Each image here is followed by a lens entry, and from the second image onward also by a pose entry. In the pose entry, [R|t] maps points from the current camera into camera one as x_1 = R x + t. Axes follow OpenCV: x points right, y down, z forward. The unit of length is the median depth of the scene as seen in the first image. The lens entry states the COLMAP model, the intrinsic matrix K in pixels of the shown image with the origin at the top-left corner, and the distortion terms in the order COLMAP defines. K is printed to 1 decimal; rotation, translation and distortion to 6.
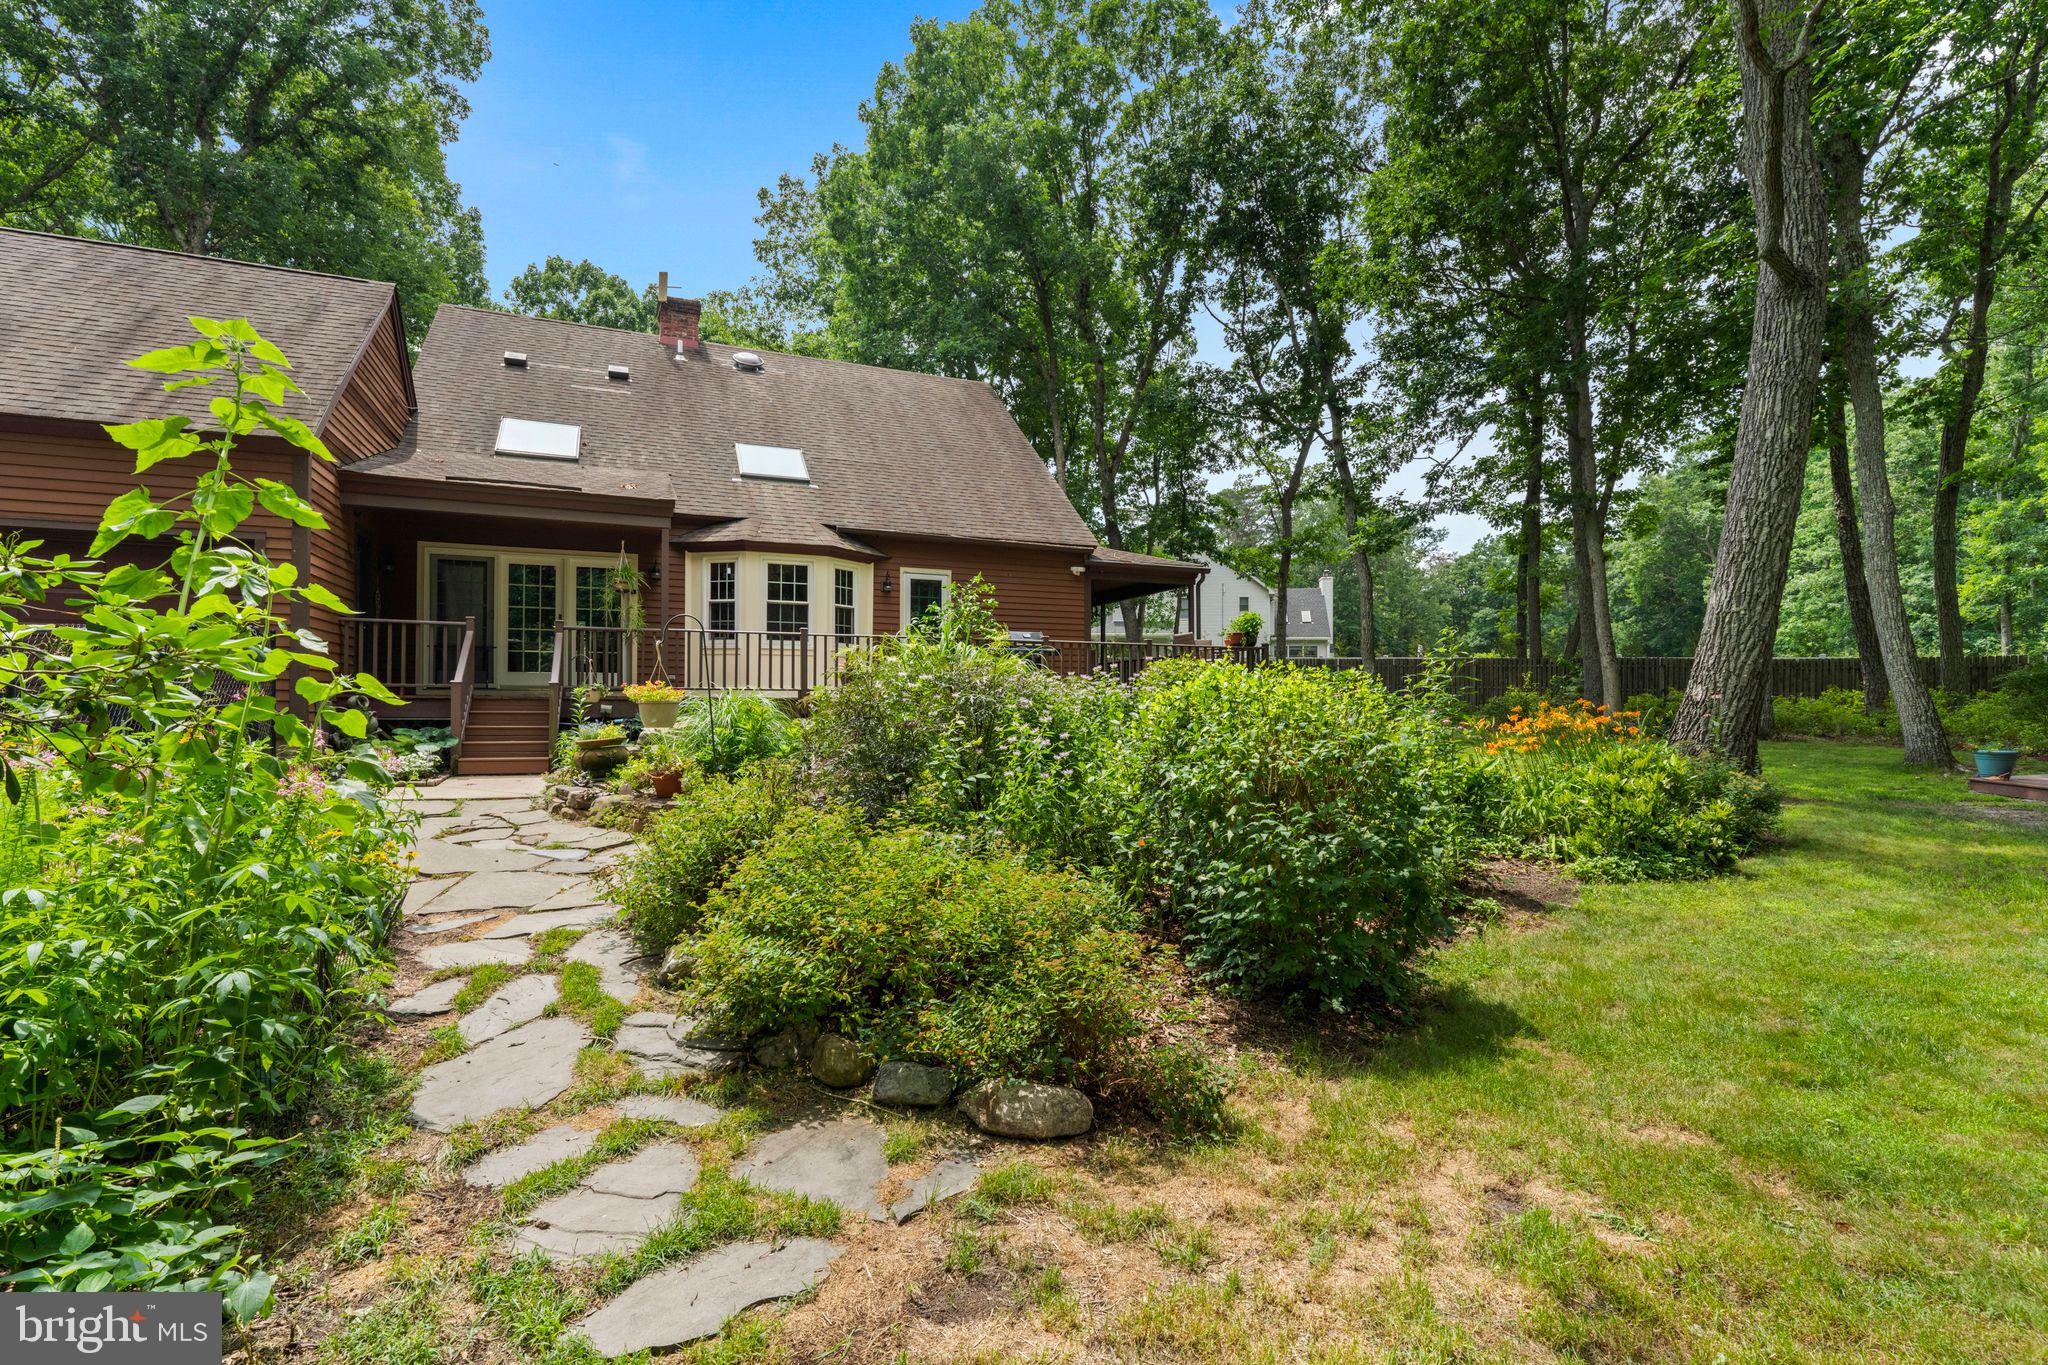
lens RADIAL K [[946.2, 0, 1024.0], [0, 946.2, 682.5], [0, 0, 1]] dist [-0.002117, -0.000473]
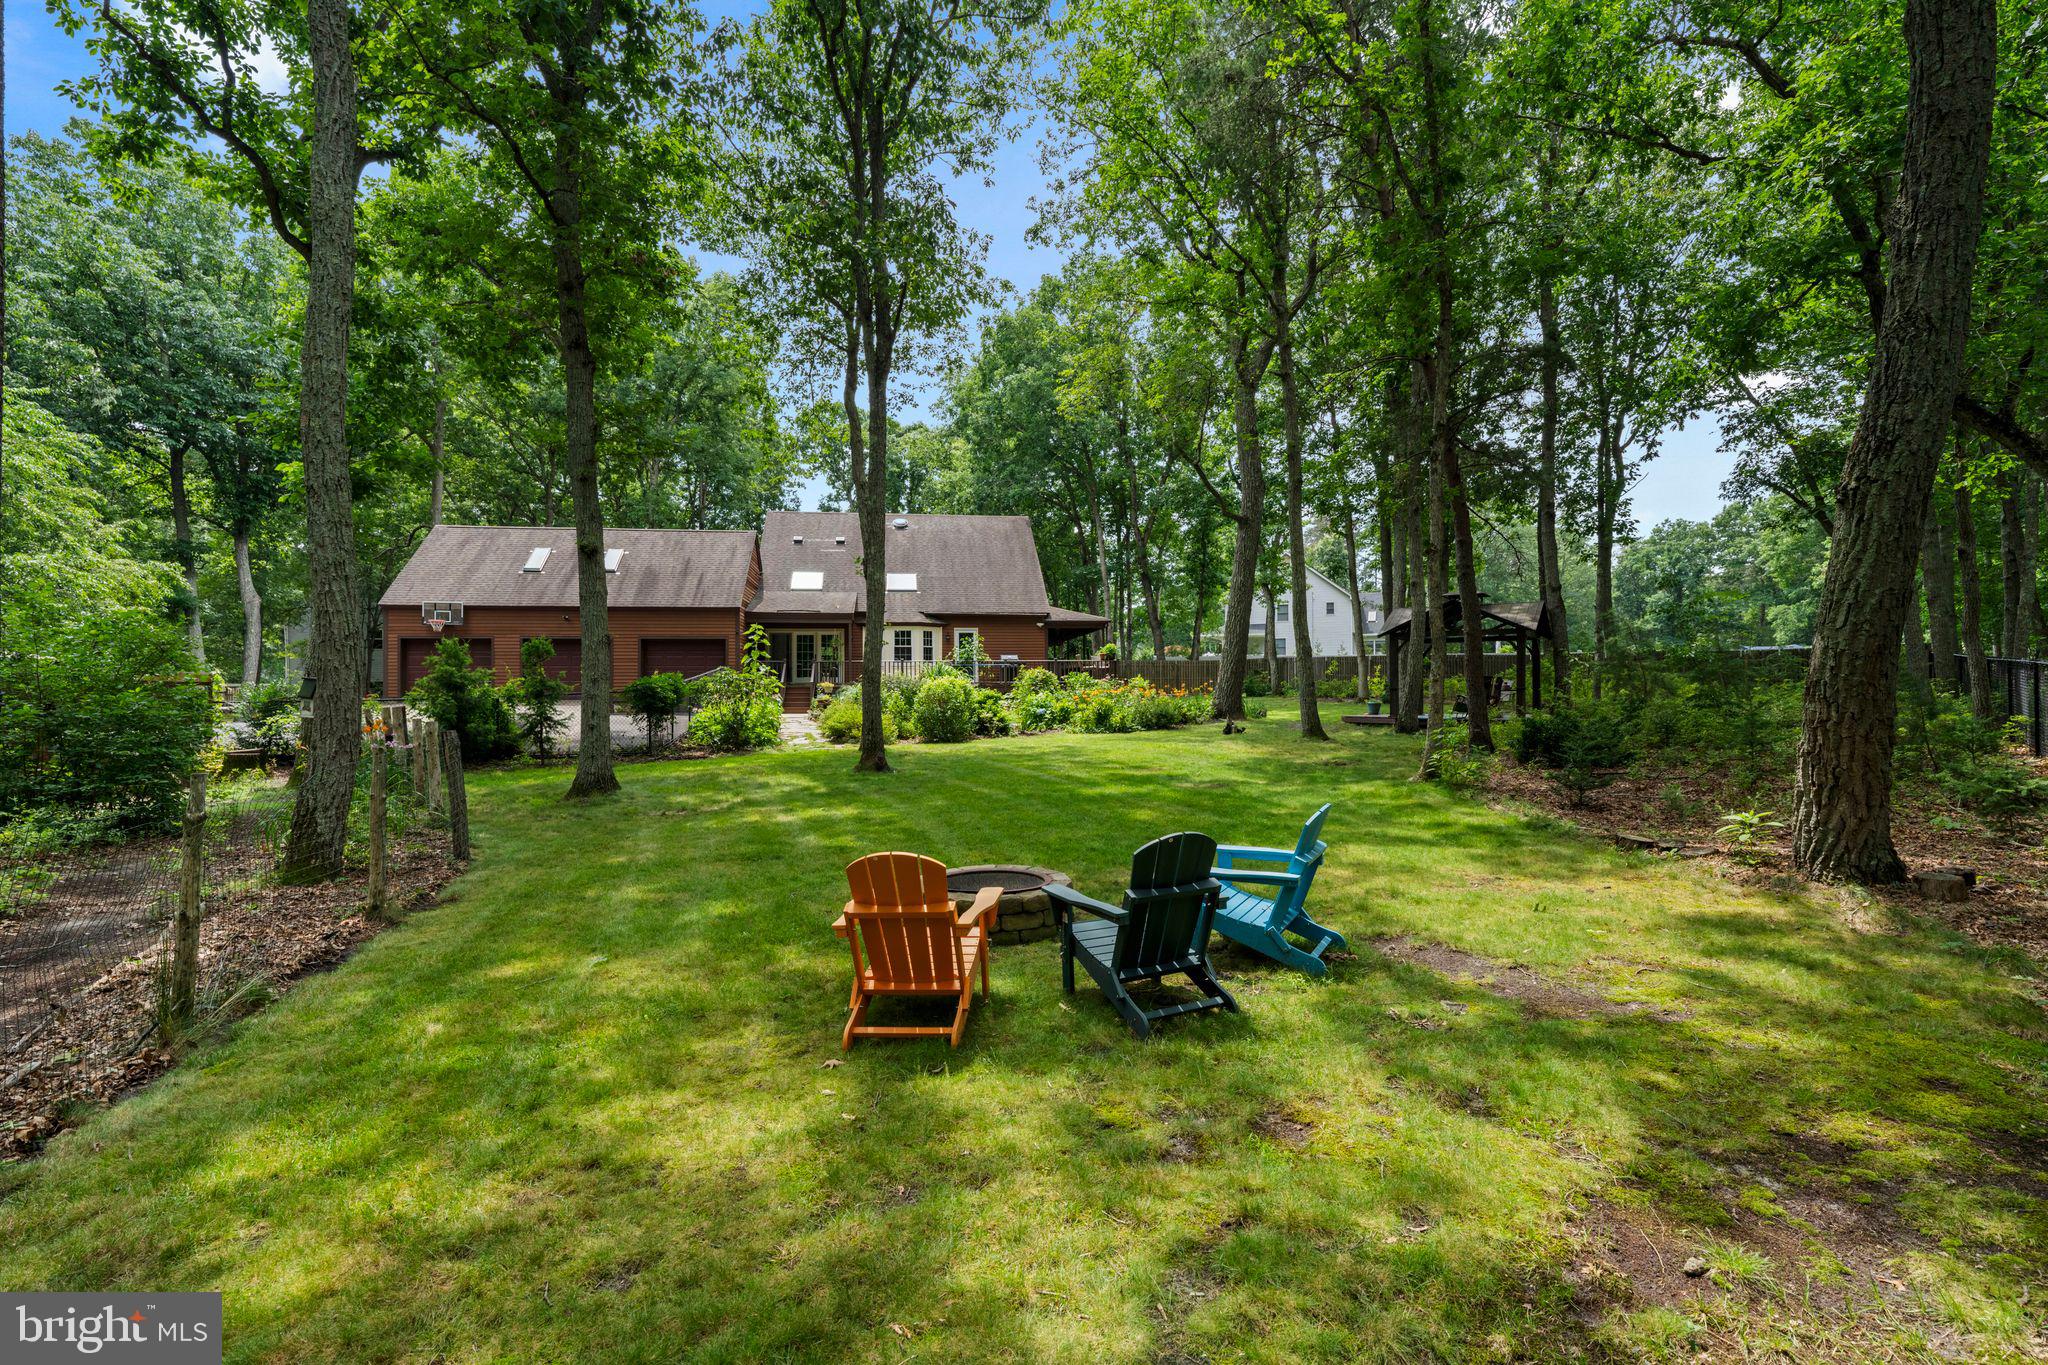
lens RADIAL K [[946.2, 0, 1024.0], [0, 946.2, 682.5], [0, 0, 1]] dist [-0.002117, -0.000473]
pose [[0.964767, -0.017111, -0.262549, 0.642161], [0.017205, 0.999850, -0.001943, 0.015100], [0.262542, -0.002643, 0.964917, -1.169520]]
